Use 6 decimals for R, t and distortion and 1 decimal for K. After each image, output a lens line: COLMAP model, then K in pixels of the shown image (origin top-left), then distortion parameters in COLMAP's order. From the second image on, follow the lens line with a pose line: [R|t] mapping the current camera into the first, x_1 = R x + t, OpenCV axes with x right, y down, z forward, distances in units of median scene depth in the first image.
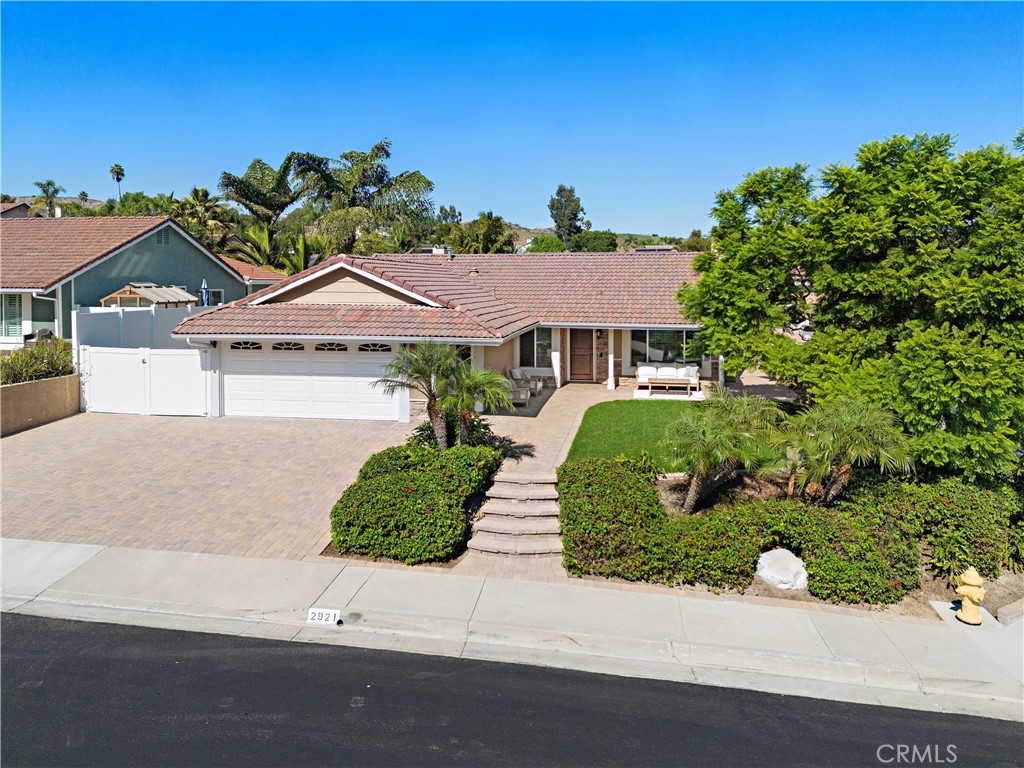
lens RADIAL K [[748.4, 0, 504.2], [0, 748.4, 309.3], [0, 0, 1]] dist [0.053168, -0.038855]
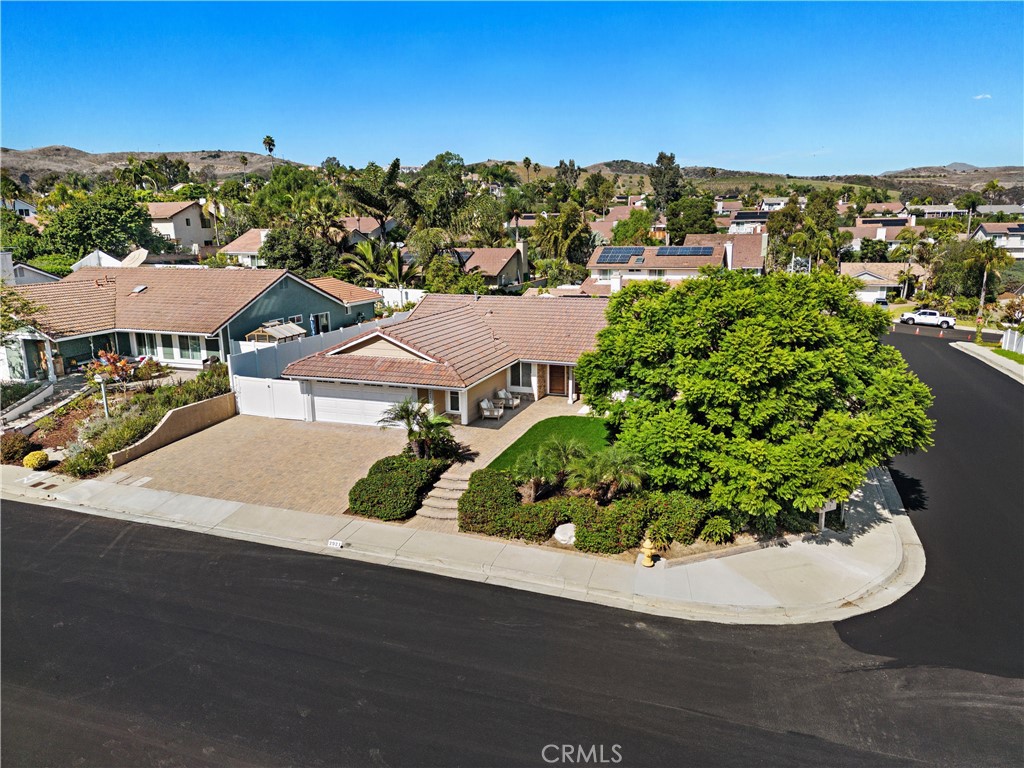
lens RADIAL K [[704.1, 0, 510.6], [0, 704.1, 390.3], [0, 0, 1]] dist [0.051334, -0.031907]
pose [[0.986565, 0.028938, -0.160785, 0.328219], [0.001851, 0.982144, 0.188122, -0.235709], [0.163358, -0.185892, 0.968895, -0.467107]]
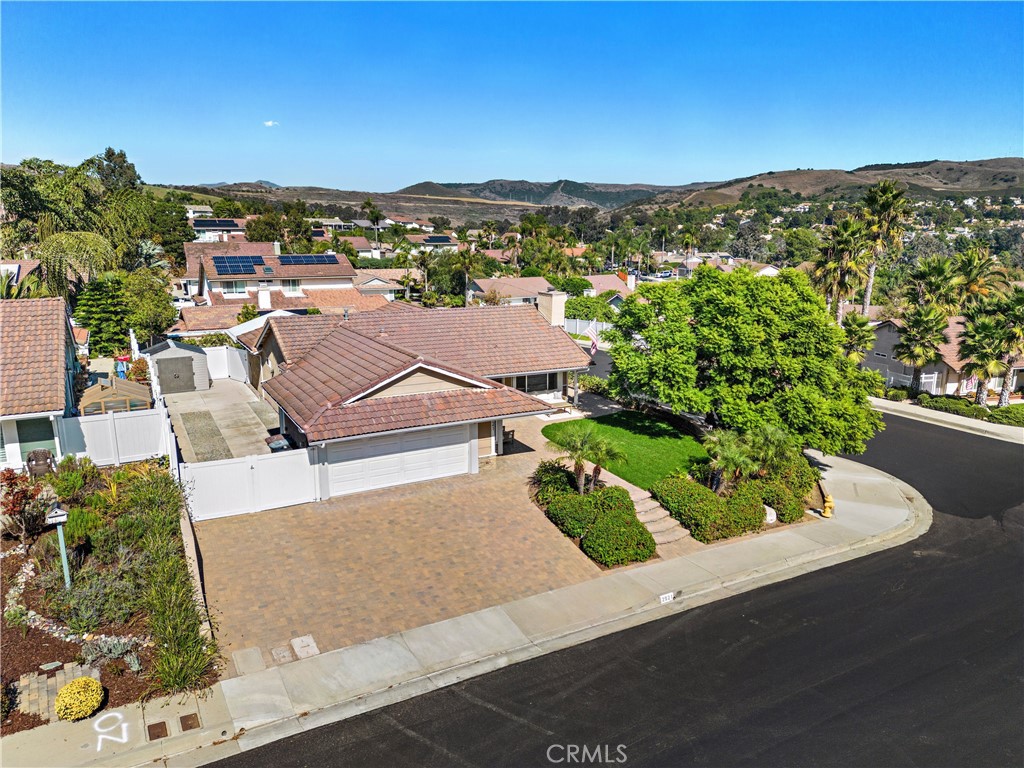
lens RADIAL K [[704.1, 0, 510.6], [0, 704.1, 390.3], [0, 0, 1]] dist [0.051334, -0.031907]
pose [[0.789544, -0.136430, 0.598337, -0.862394], [0.027164, 0.981790, 0.188019, -0.250694], [-0.613093, -0.132196, 0.778872, -0.039956]]
